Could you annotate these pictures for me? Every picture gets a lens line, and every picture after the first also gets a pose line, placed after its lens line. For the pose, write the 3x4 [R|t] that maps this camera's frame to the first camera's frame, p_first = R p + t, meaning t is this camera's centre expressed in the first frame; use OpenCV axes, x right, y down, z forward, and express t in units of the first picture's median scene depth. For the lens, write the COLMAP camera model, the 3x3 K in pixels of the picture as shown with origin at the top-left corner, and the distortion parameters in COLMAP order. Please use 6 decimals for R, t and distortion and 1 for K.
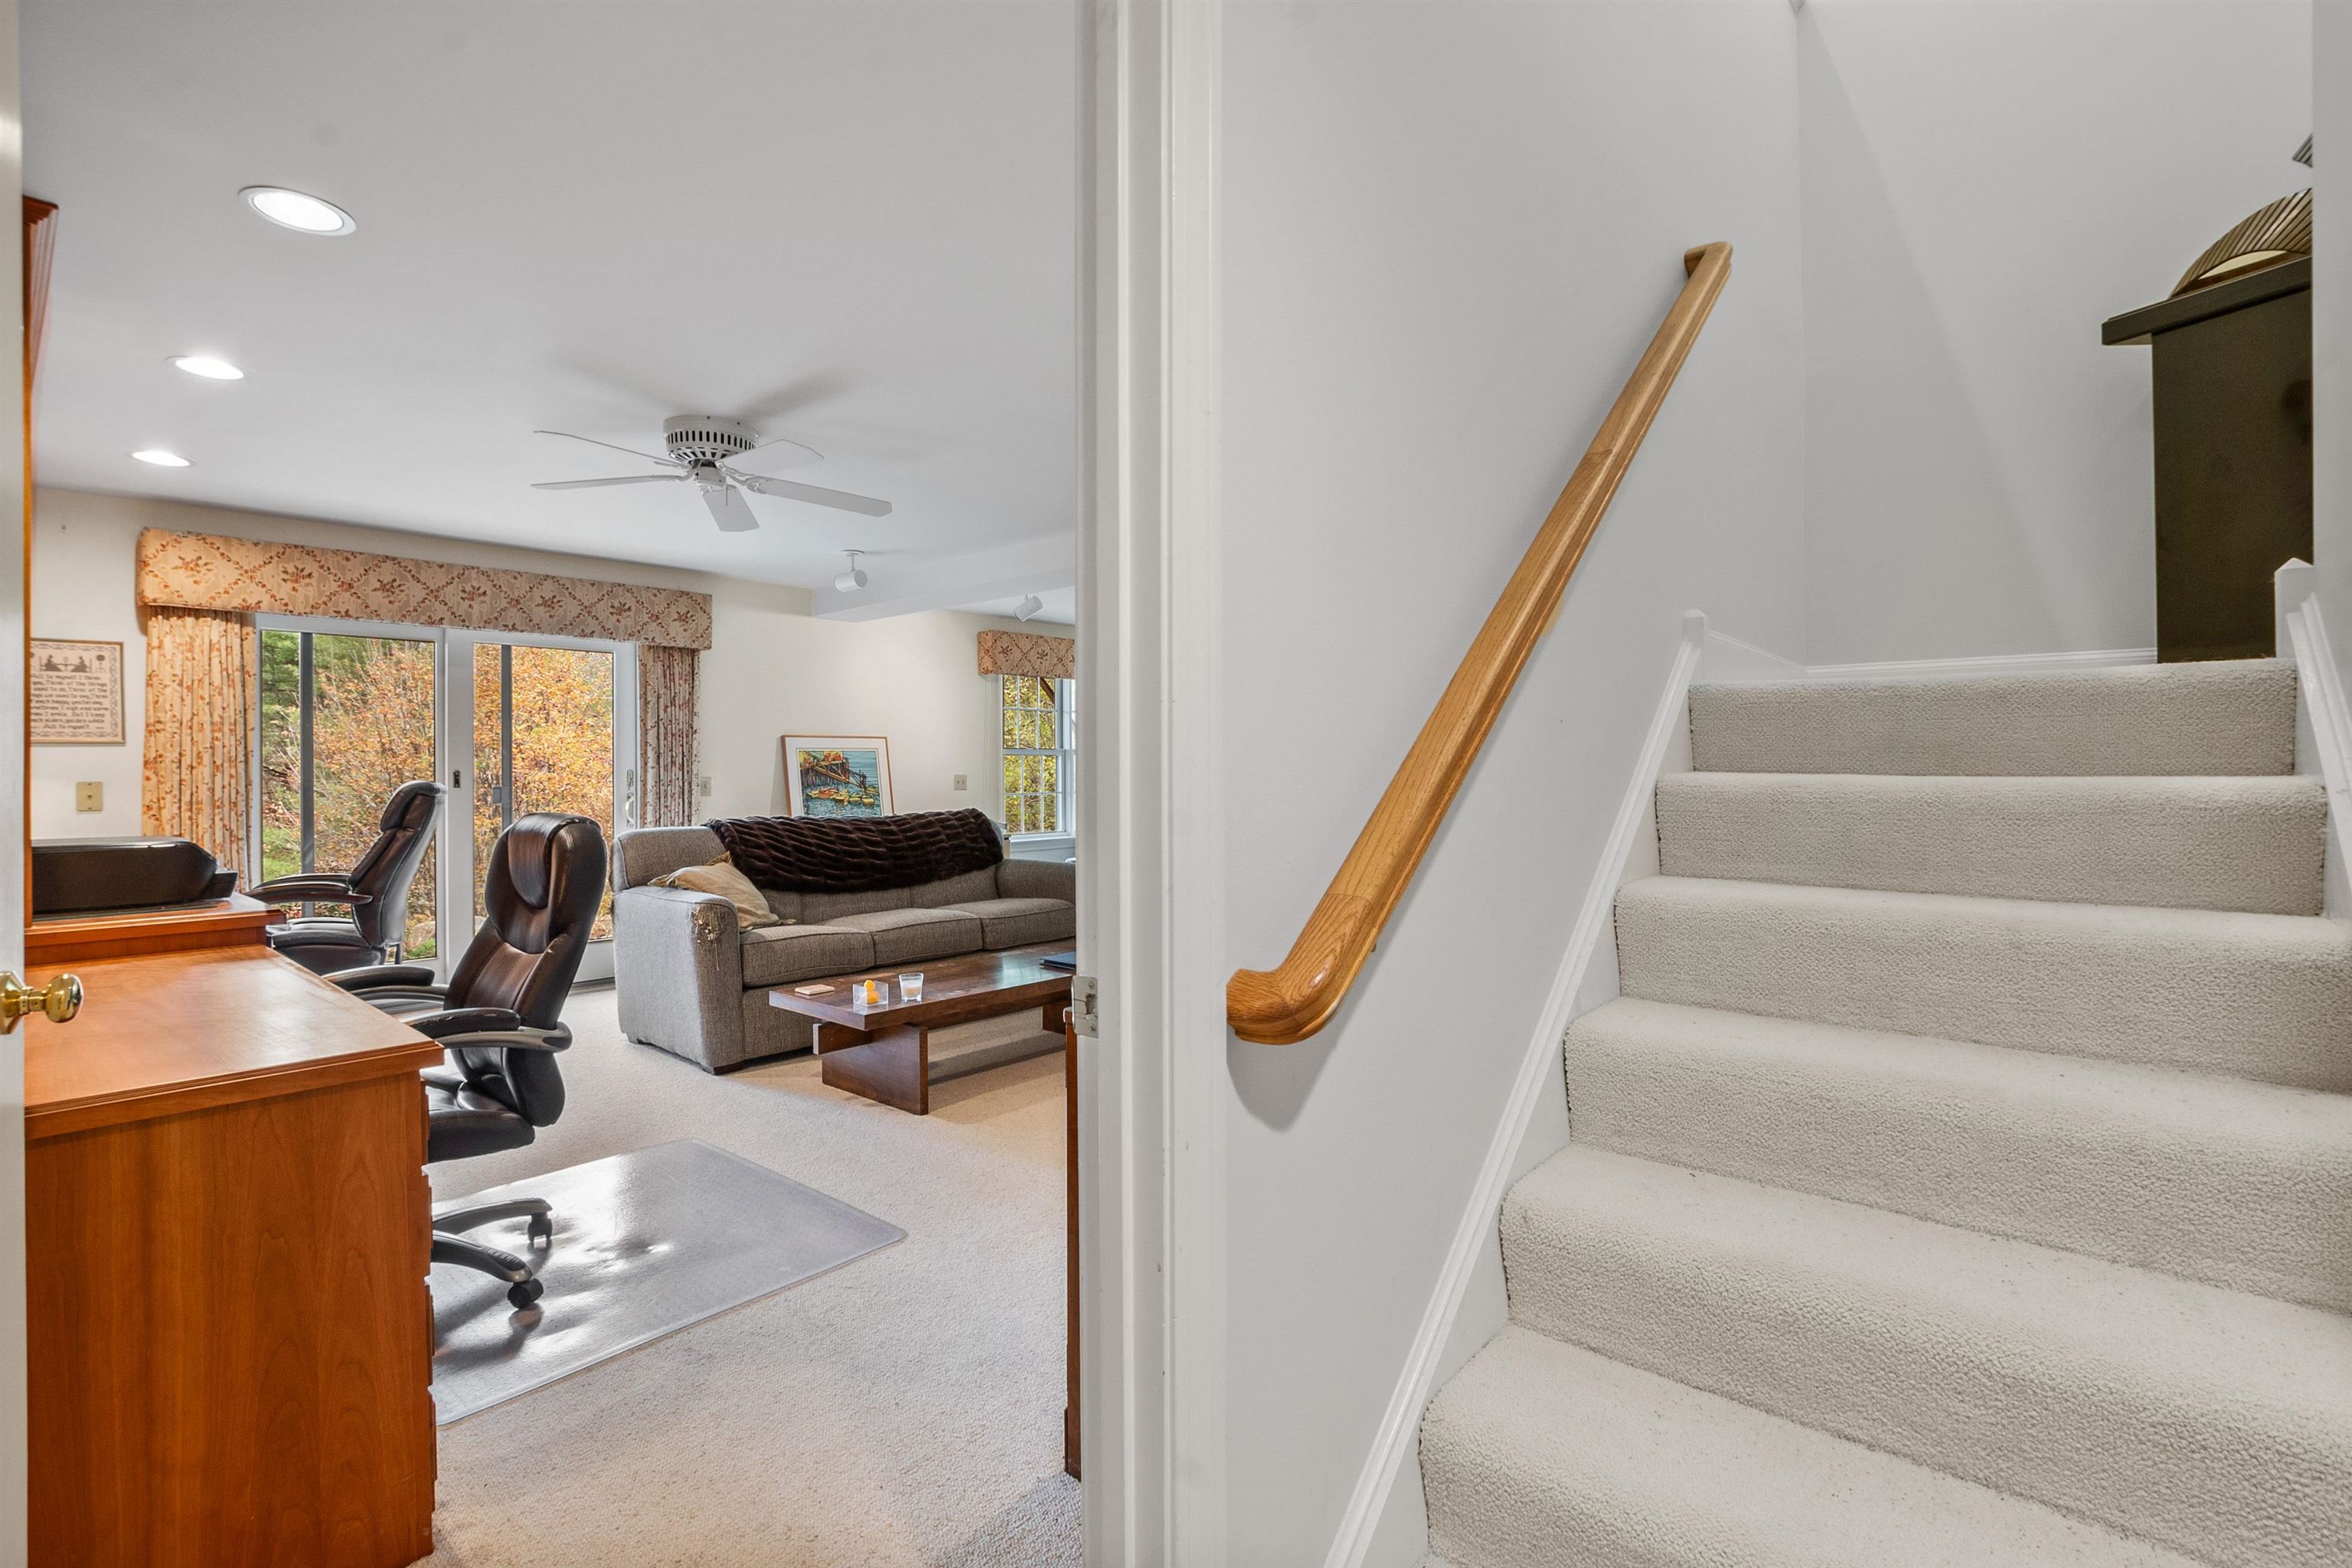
lens RADIAL K [[1058.6, 0, 1180.0], [0, 1058.6, 782.2], [0, 0, 1]] dist [-0.028074, 0.004182]
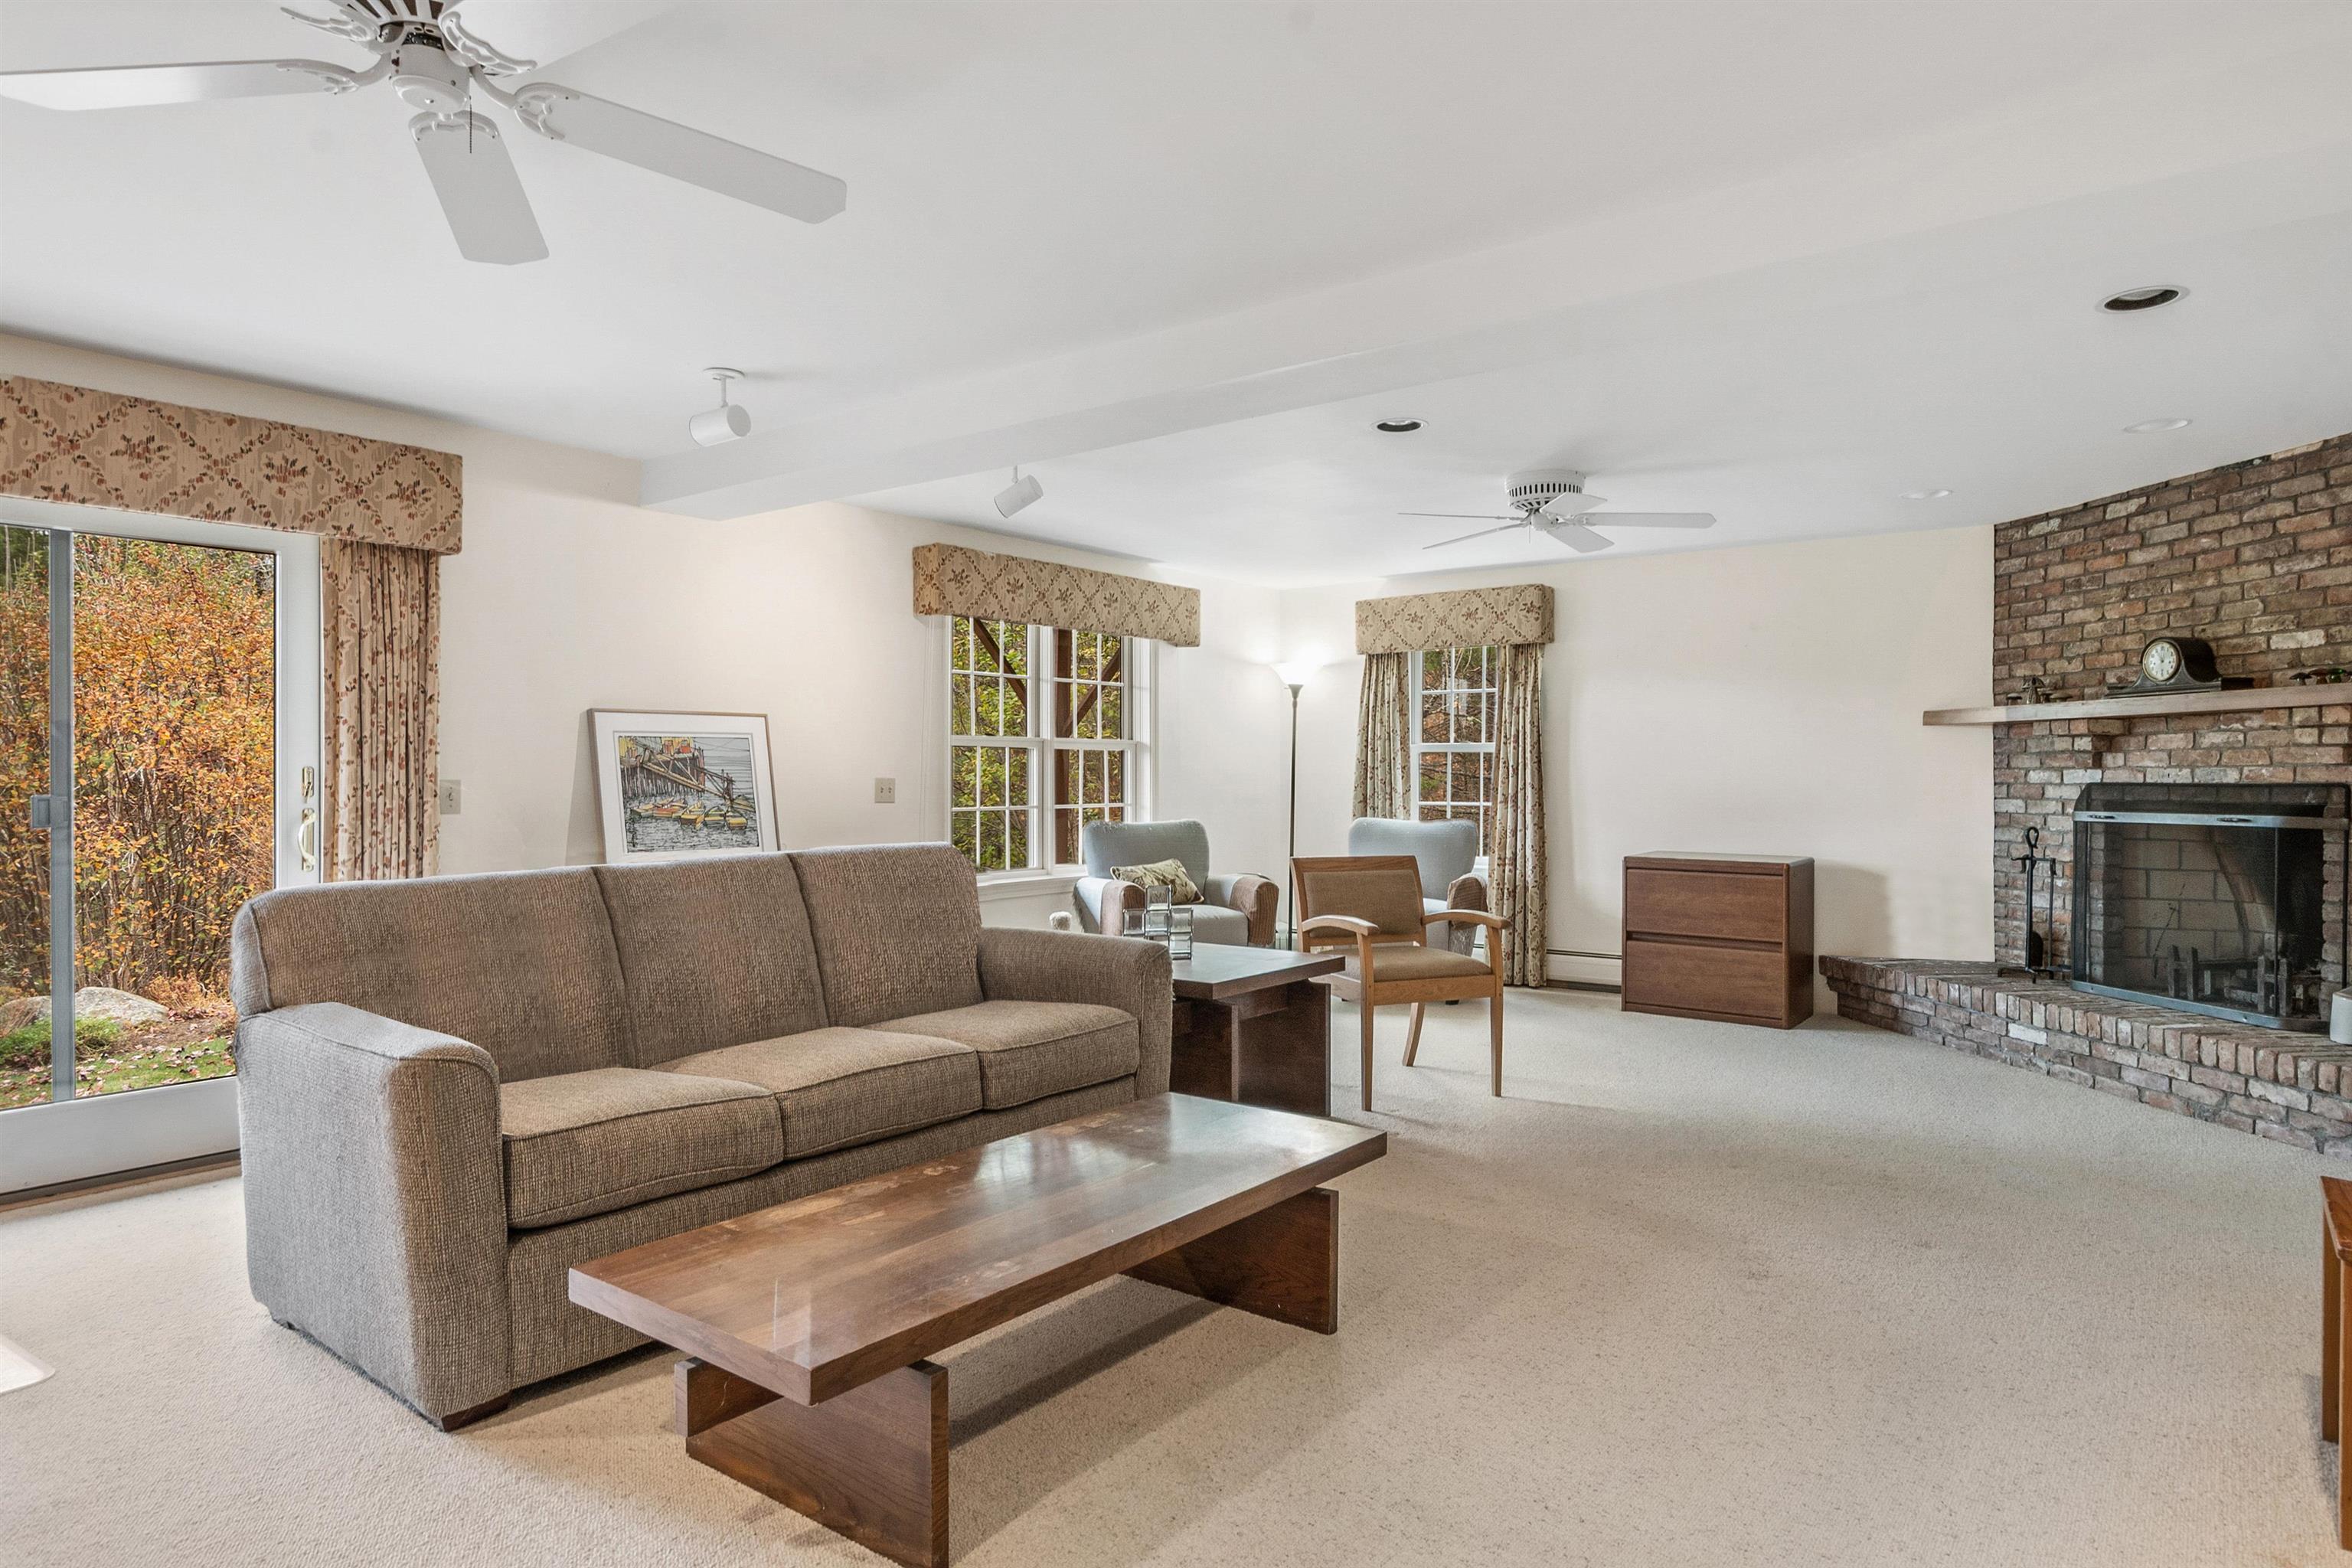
lens RADIAL K [[1355.7, 0, 1180.3], [0, 1355.7, 789.2], [0, 0, 1]] dist [-0.006270, -0.000110]
pose [[0.998367, 0.004641, 0.056939, -0.105363], [-0.004683, 0.999989, 0.000603, -0.002366], [-0.056935, -0.000869, 0.998377, 0.264420]]
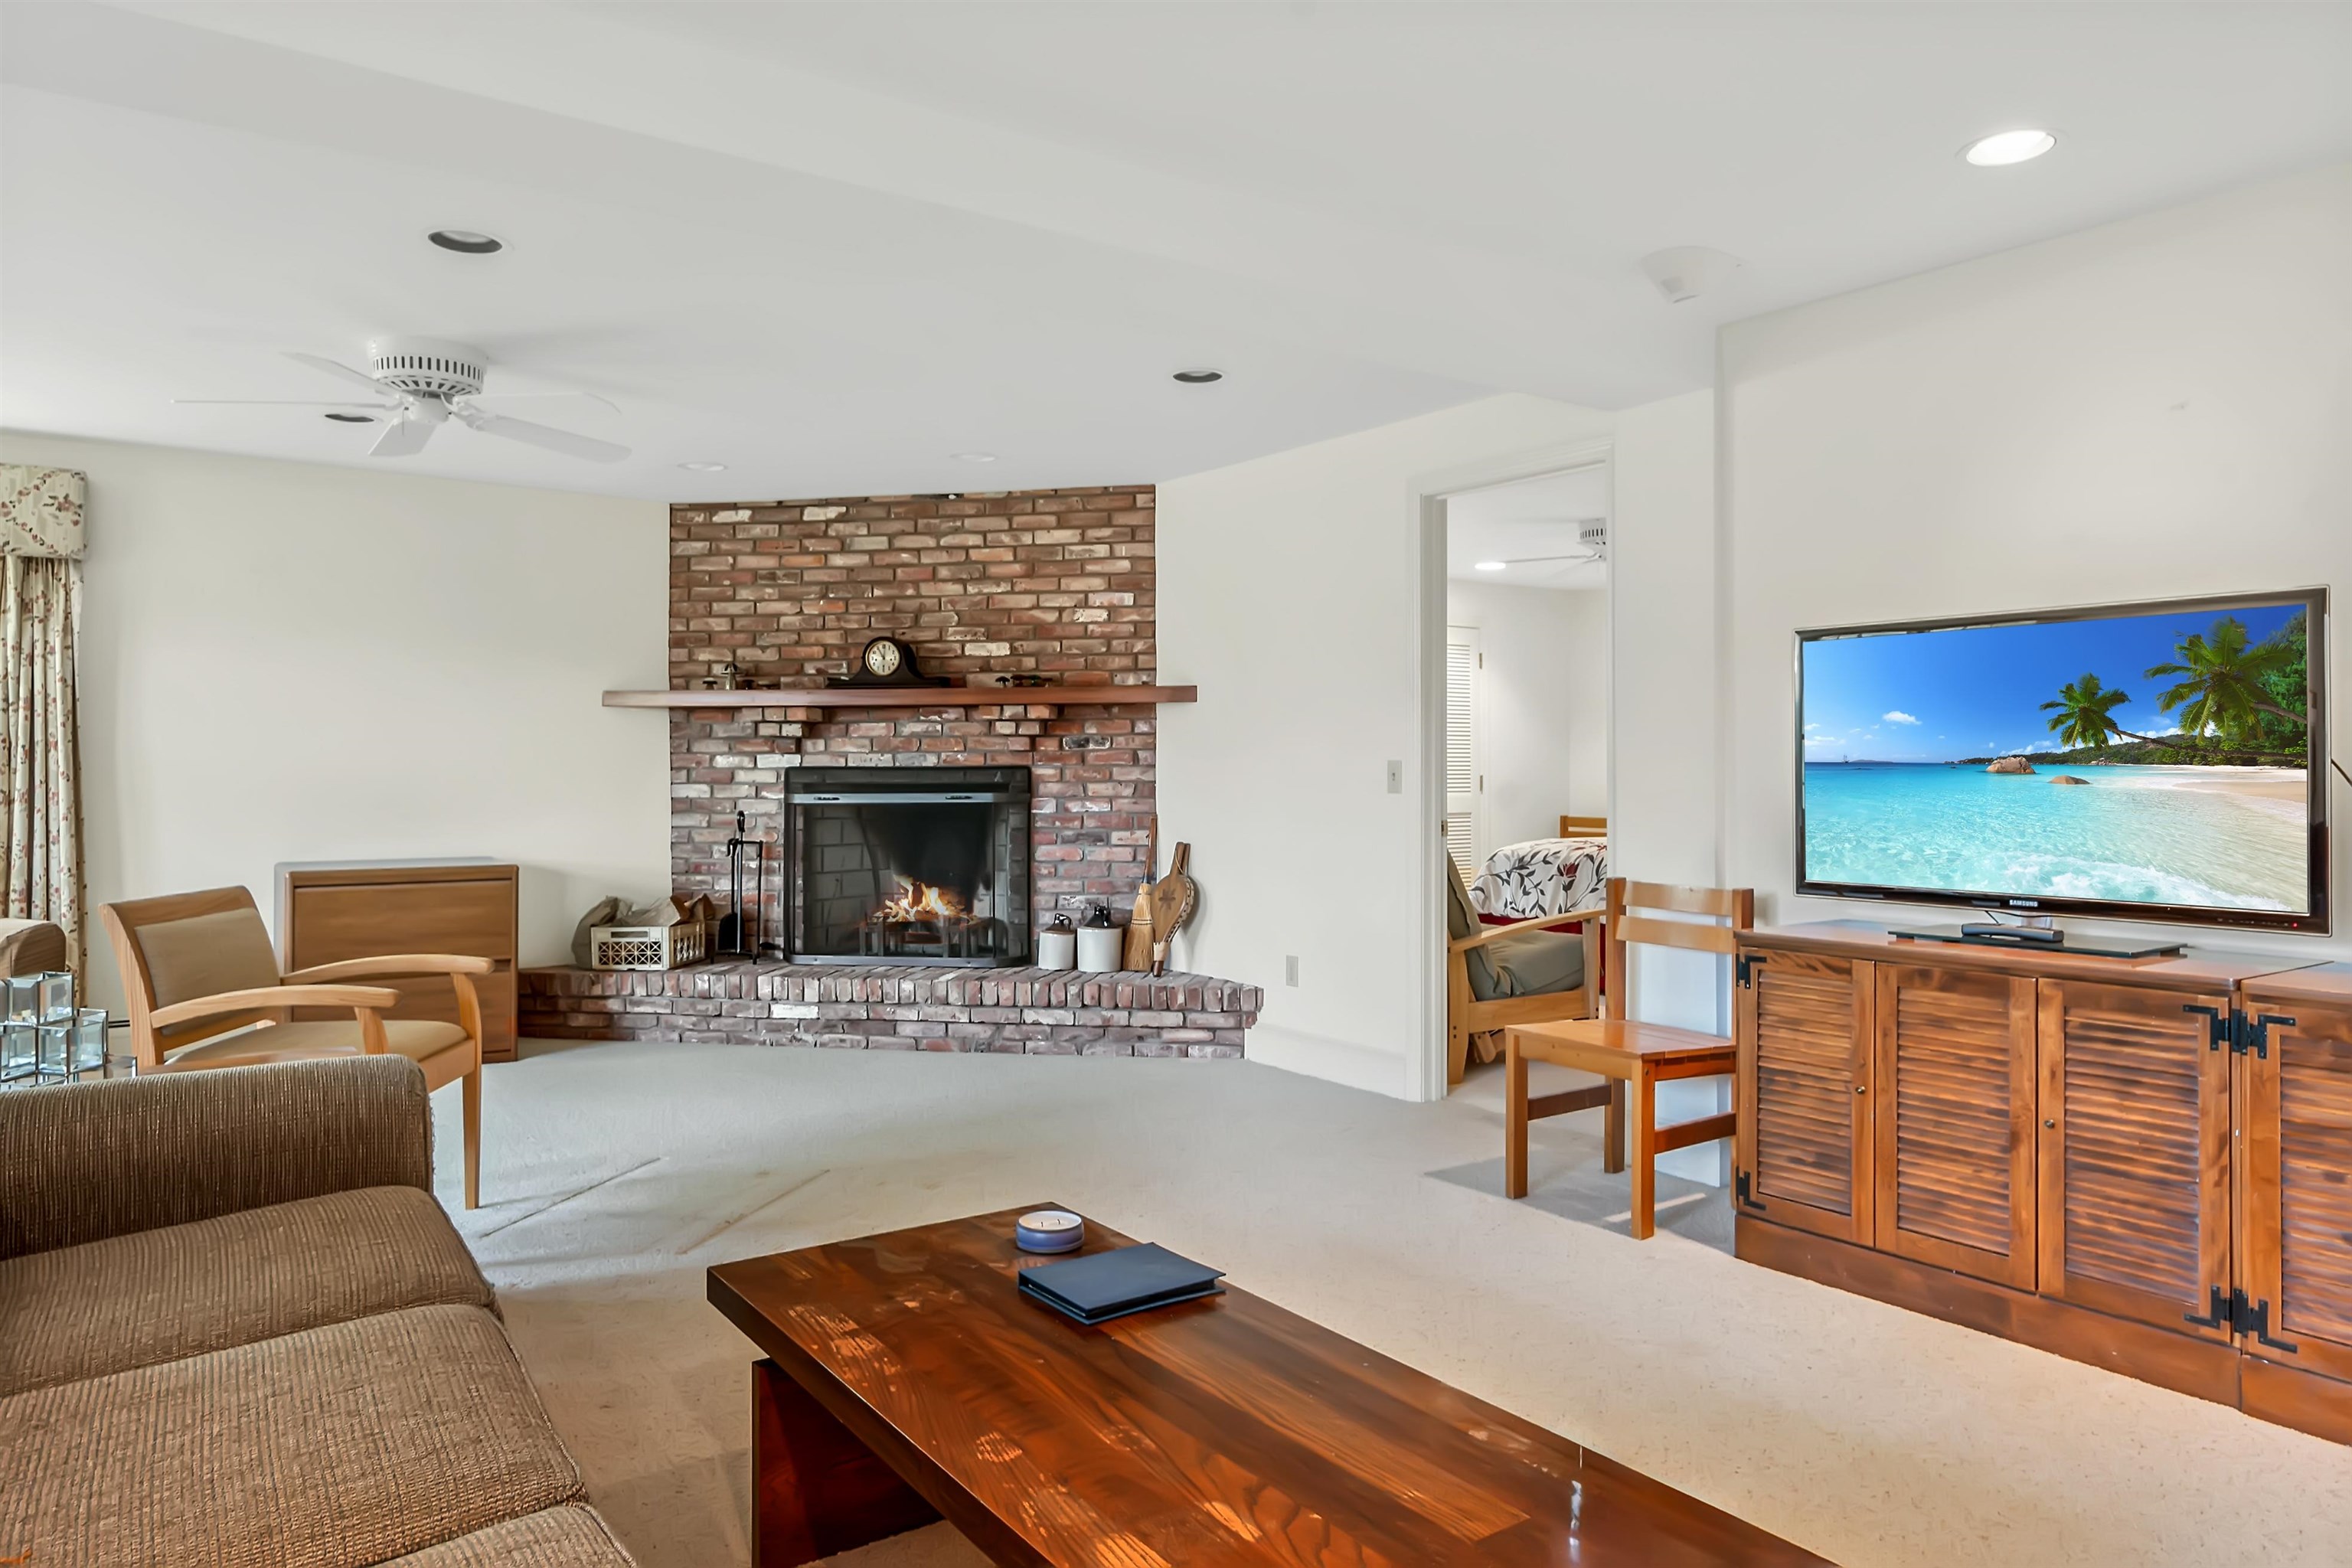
lens RADIAL K [[1521.8, 0, 1169.9], [0, 1521.8, 773.8], [0, 0, 1]] dist [-0.004520, -0.001254]
pose [[0.244719, -0.001984, 0.969592, -0.398486], [0.008754, 0.999962, -0.000164, -0.001776], [-0.969554, 0.008528, 0.244727, 0.583389]]
